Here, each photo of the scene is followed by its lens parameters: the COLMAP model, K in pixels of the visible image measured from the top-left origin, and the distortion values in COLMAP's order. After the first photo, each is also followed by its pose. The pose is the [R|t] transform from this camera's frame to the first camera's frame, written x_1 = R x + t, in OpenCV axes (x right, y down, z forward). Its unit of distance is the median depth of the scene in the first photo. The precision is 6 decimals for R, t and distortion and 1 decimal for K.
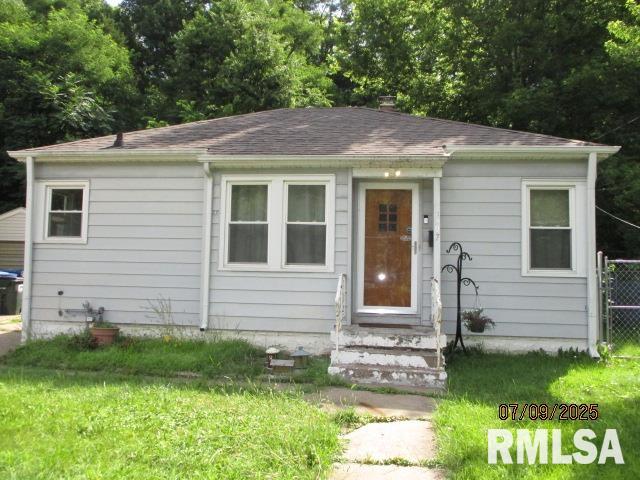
lens RADIAL K [[540.0, 0, 318.7], [0, 540.0, 239.9], [0, 0, 1]] dist [-0.007077, 0.000961]
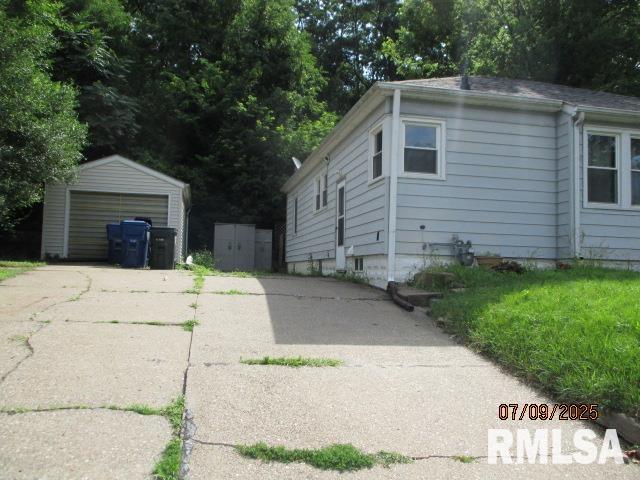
lens RADIAL K [[540.0, 0, 318.7], [0, 540.0, 239.9], [0, 0, 1]] dist [-0.007077, 0.000961]
pose [[0.938124, 0.020537, 0.345691, -1.019377], [-0.025930, 0.999603, 0.010984, 0.116842], [-0.345328, -0.019268, 0.938284, 0.111652]]
